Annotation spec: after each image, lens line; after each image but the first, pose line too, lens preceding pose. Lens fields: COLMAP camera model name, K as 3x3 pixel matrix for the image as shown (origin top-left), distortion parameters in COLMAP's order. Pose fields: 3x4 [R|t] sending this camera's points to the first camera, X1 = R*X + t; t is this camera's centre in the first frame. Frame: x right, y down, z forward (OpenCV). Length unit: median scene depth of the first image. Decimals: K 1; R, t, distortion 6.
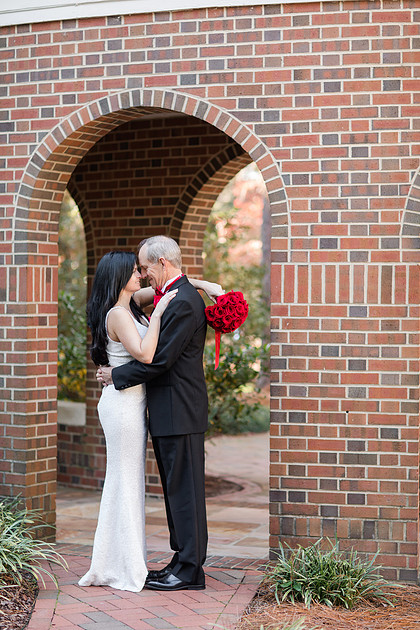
lens RADIAL K [[1483.0, 0, 210.0], [0, 1483.0, 313.2], [0, 0, 1]] dist [0.025419, -0.019740]
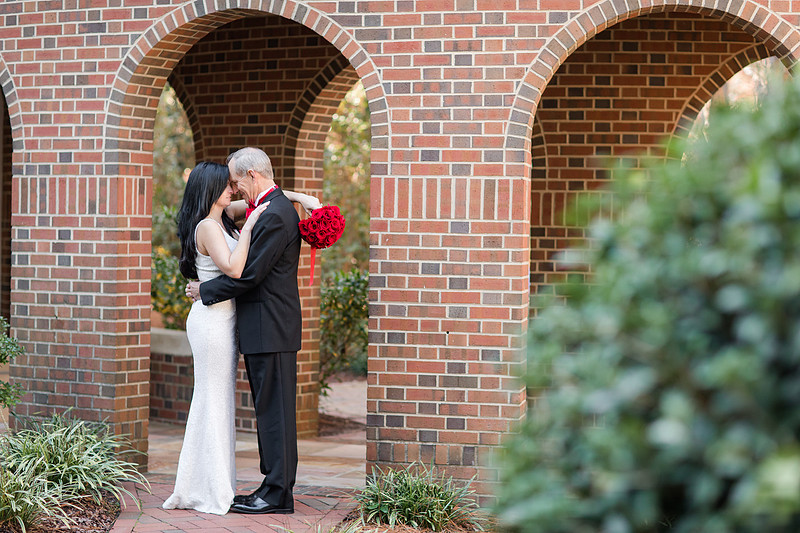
lens RADIAL K [[1936.9, 0, 399.2], [0, 1936.9, 267.8], [0, 0, 1]] dist [0.022101, 0.100958]
pose [[0.999913, 0.010361, -0.008213, 0.065513], [-0.010268, 0.999883, 0.011316, 0.010301], [0.008330, -0.011231, 0.999902, -0.226120]]
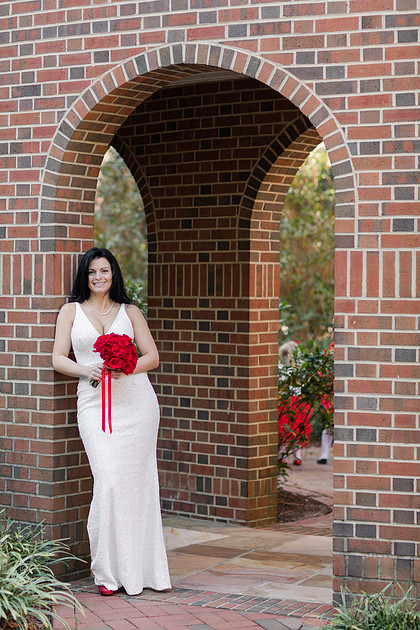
lens RADIAL K [[1610.9, 0, 190.6], [0, 1610.9, 285.4], [0, 0, 1]] dist [0.010609, 0.357859]
pose [[0.994755, -0.000273, -0.102286, 0.049516], [-0.000726, 0.999952, -0.009737, -0.004164], [0.102284, 0.009760, 0.994707, 0.086620]]
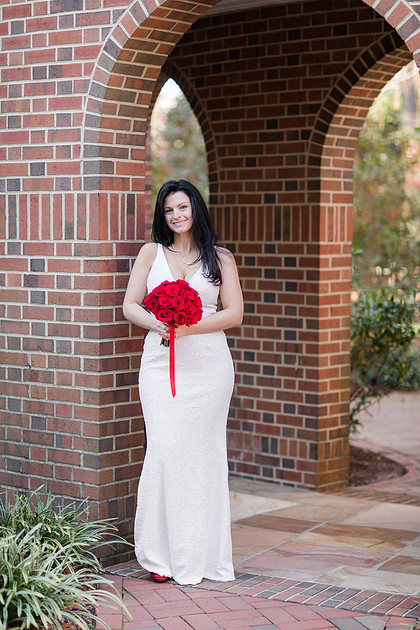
lens RADIAL K [[1483.0, 0, 210.0], [0, 1483.0, 313.2], [0, 0, 1]] dist [0.025419, -0.019740]
pose [[0.991281, 0.006153, -0.131620, 0.030128], [-0.000026, 0.998918, 0.046500, -0.005712], [0.131764, -0.046091, 0.990209, 0.268357]]
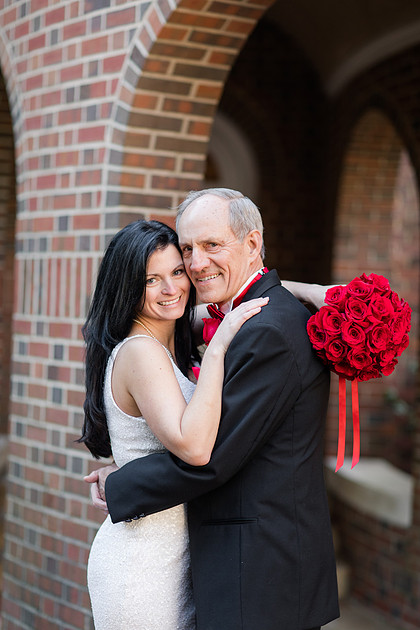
lens RADIAL K [[1454.8, 0, 209.9], [0, 1454.8, 303.0], [0, 0, 1]] dist [-0.003446, 0.091520]
pose [[0.897482, 0.028364, -0.440138, 0.139324], [-0.035546, 0.999335, -0.008080, -0.011245], [0.439616, 0.022897, 0.897894, 0.543549]]
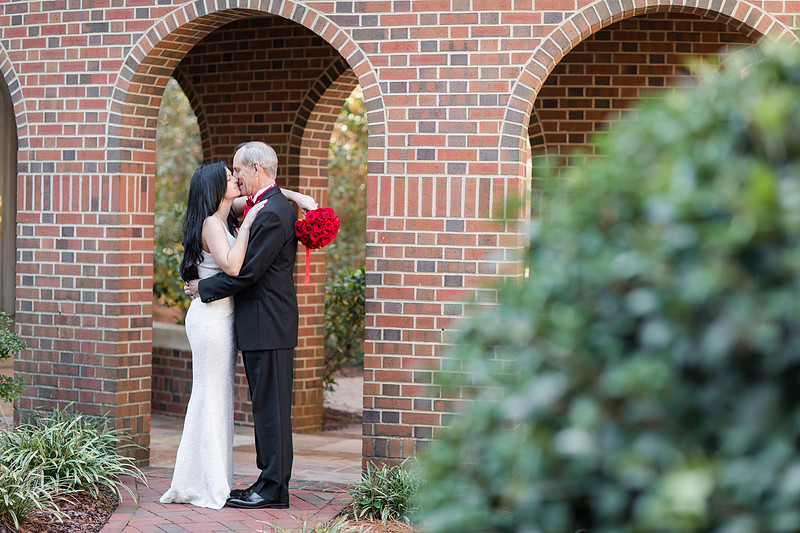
lens RADIAL K [[1883.2, 0, 400.9], [0, 1883.2, 270.2], [0, 0, 1]] dist [0.025419, -0.019740]
pose [[0.999659, 0.013643, -0.022248, 0.084705], [-0.013319, 0.999804, 0.014617, 0.009597], [0.022443, -0.014315, 0.999646, -0.205273]]
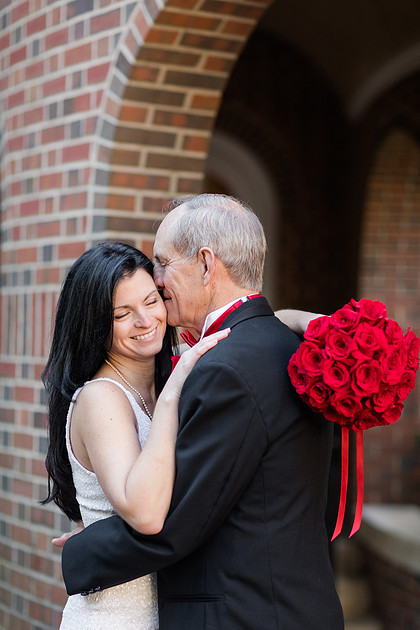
lens RADIAL K [[1483.0, 0, 210.0], [0, 1483.0, 313.2], [0, 0, 1]] dist [0.025419, -0.019740]
pose [[0.886636, 0.001710, -0.462465, 0.128544], [-0.018315, 0.999338, -0.031419, -0.008543], [0.462105, 0.036327, 0.886081, 0.592927]]
